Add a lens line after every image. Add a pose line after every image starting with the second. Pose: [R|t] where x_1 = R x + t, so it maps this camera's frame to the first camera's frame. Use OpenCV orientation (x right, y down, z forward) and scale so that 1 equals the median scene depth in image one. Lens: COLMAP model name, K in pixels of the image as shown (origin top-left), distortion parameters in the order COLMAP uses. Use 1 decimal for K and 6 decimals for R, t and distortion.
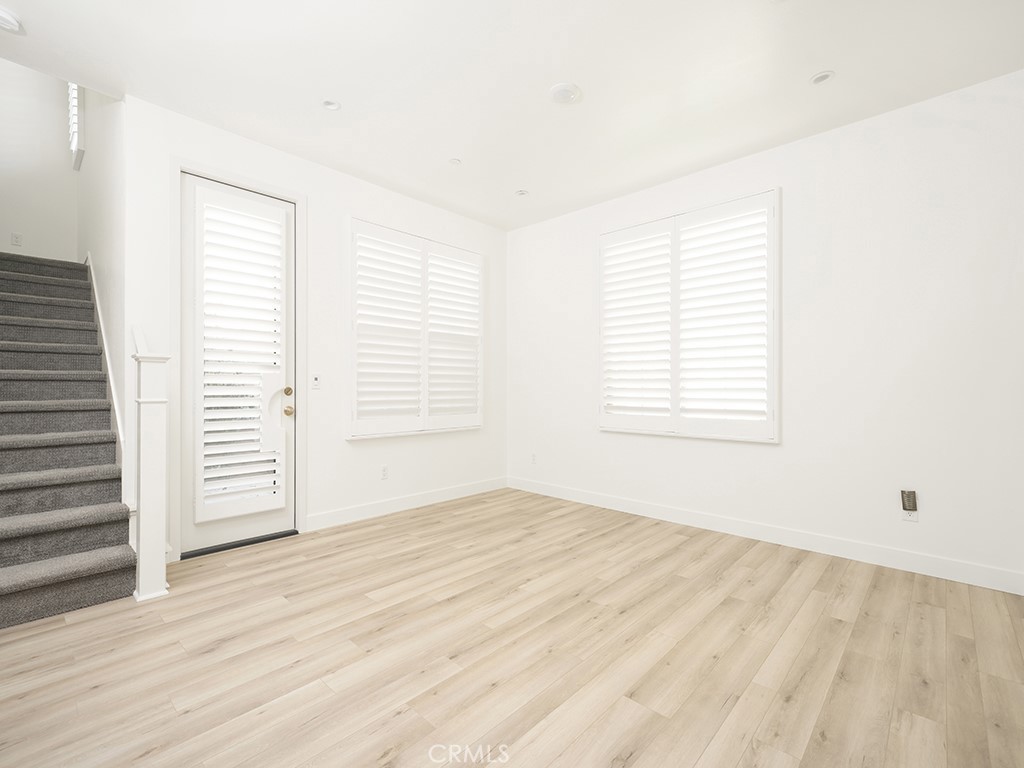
lens RADIAL K [[470.1, 0, 515.0], [0, 470.1, 384.7], [0, 0, 1]] dist [0.007496, 0.001383]
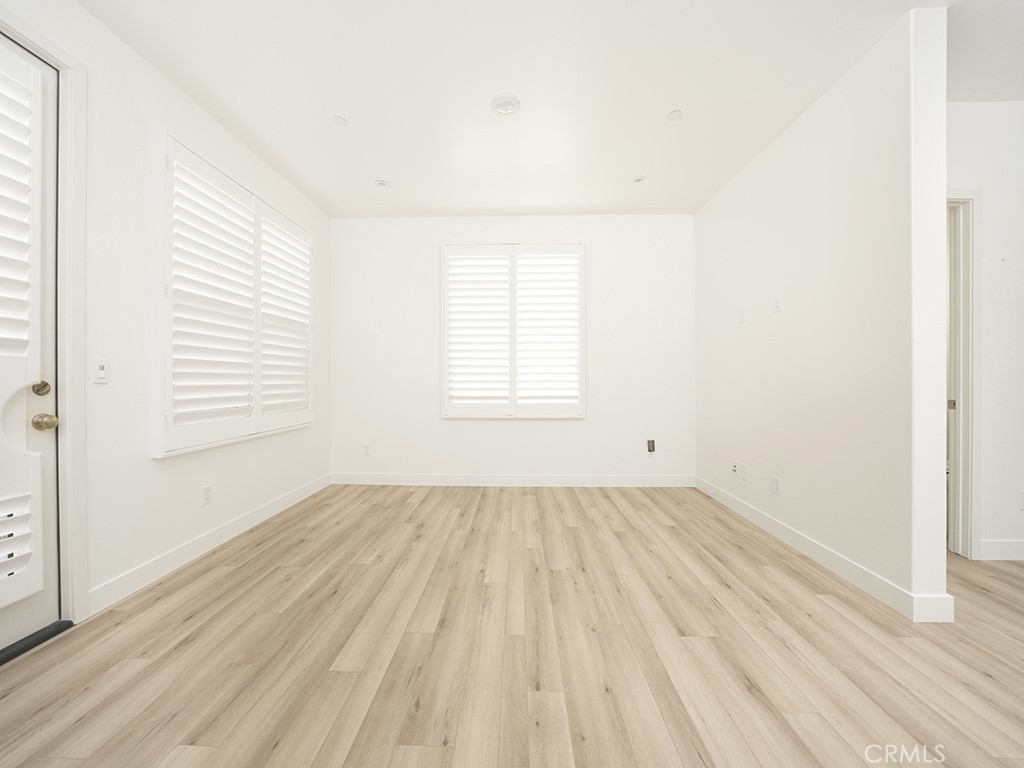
lens RADIAL K [[363.3, 0, 518.4], [0, 363.3, 380.7], [0, 0, 1]] dist [-0.026104, 0.002575]
pose [[0.745111, -0.004089, 0.666928, -0.340017], [-0.002063, 0.999962, 0.008436, -0.000046], [-0.666937, -0.007662, 0.745075, 0.301042]]
